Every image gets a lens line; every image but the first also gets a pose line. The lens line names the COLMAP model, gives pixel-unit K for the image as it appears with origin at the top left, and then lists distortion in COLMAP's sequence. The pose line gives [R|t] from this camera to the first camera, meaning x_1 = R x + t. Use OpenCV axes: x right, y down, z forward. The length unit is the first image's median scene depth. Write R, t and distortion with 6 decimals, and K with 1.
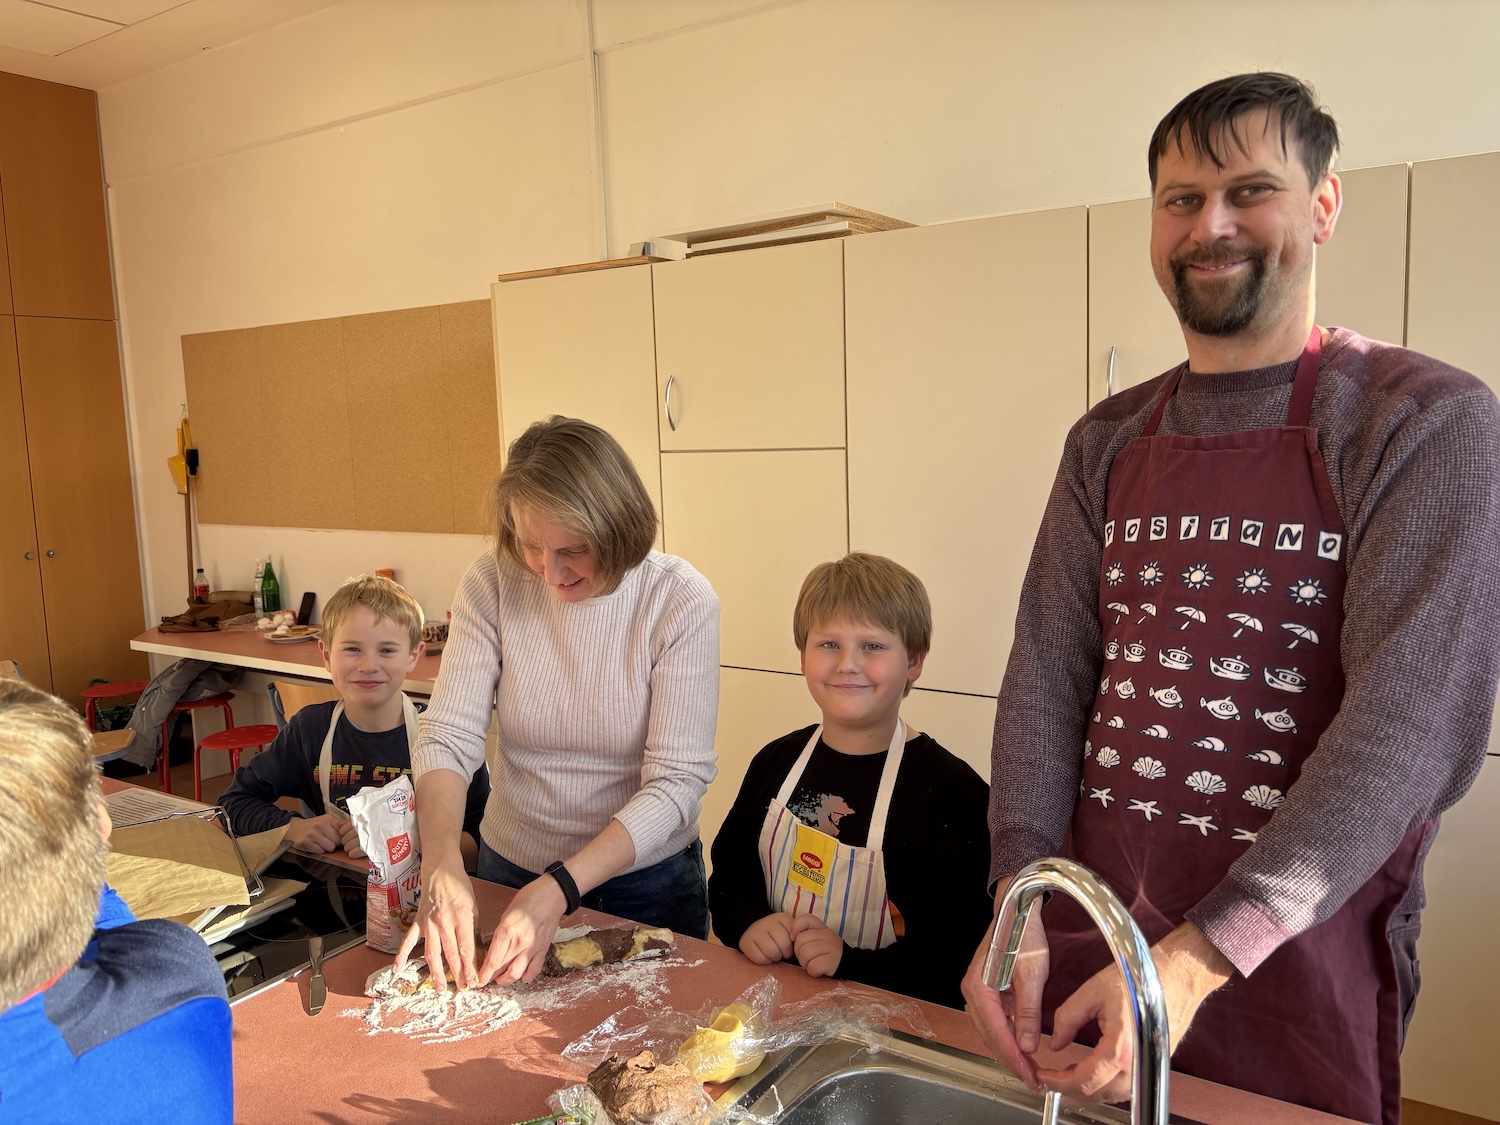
lens RADIAL K [[1146.7, 0, 750.0], [0, 1146.7, 562.5], [0, 0, 1]] dist [-0.005103, -0.004022]
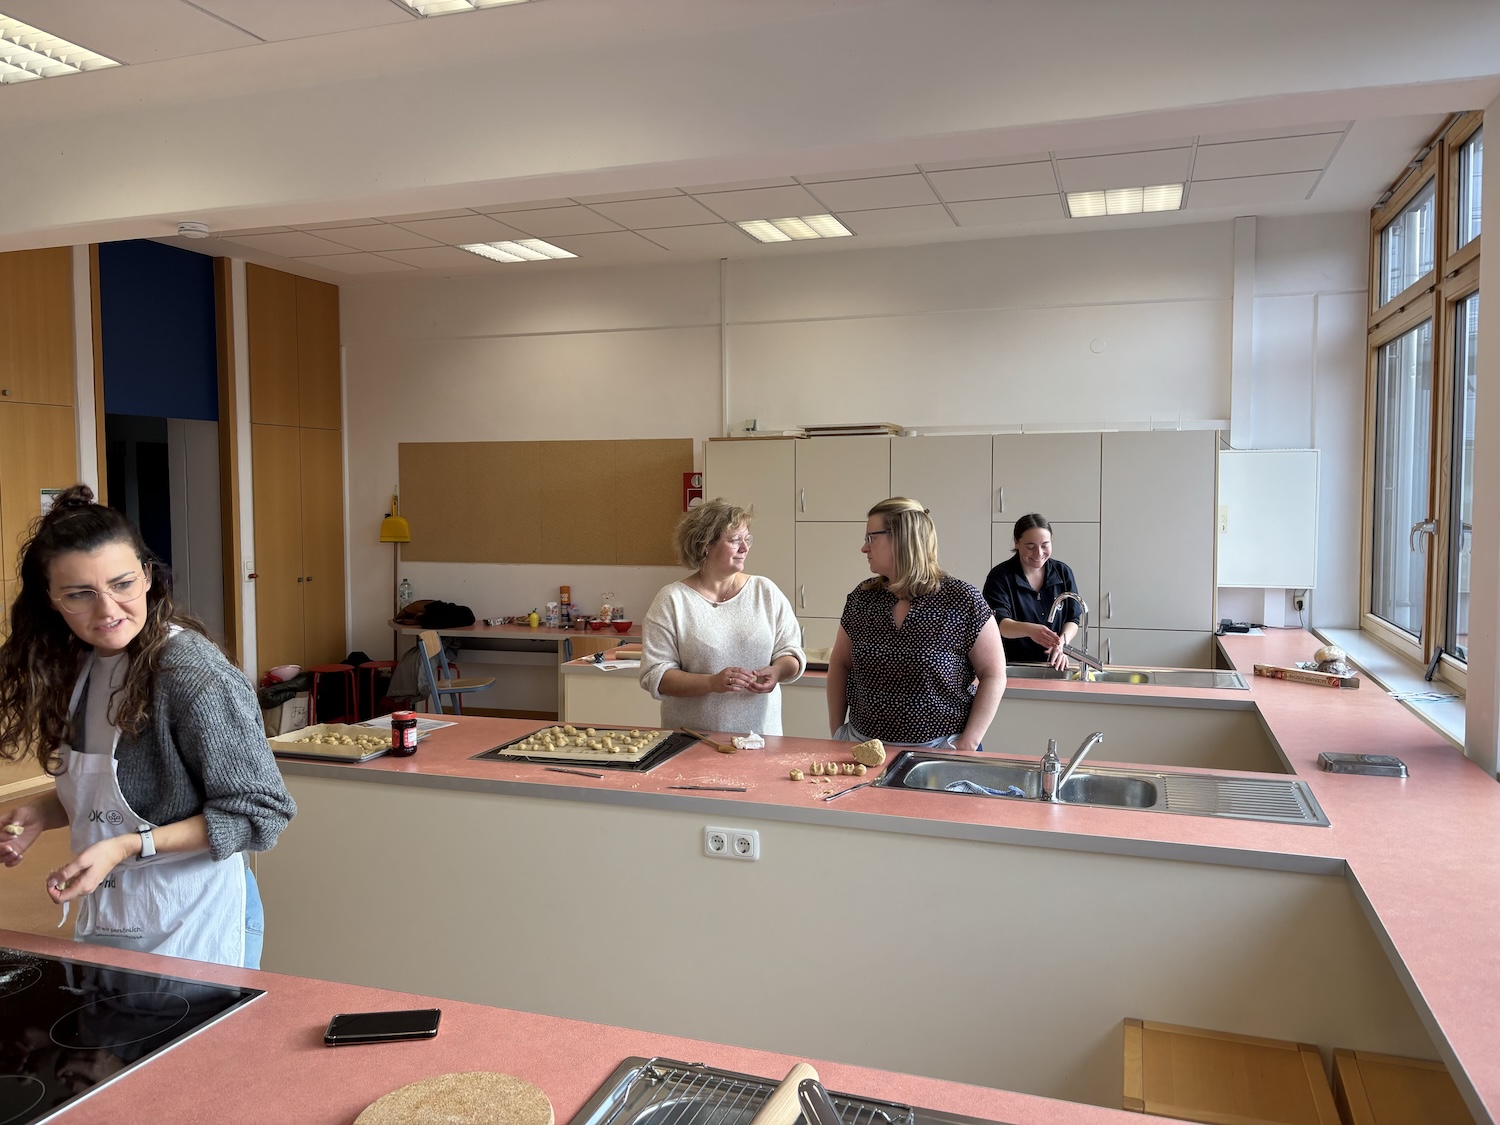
lens RADIAL K [[1146.7, 0, 750.0], [0, 1146.7, 562.5], [0, 0, 1]] dist [-0.005103, -0.004022]
pose [[0.967063, 0.010378, 0.254325, -0.662434], [0.004982, 0.998205, -0.059676, 0.101835], [-0.254488, 0.058977, 0.965276, -1.013536]]
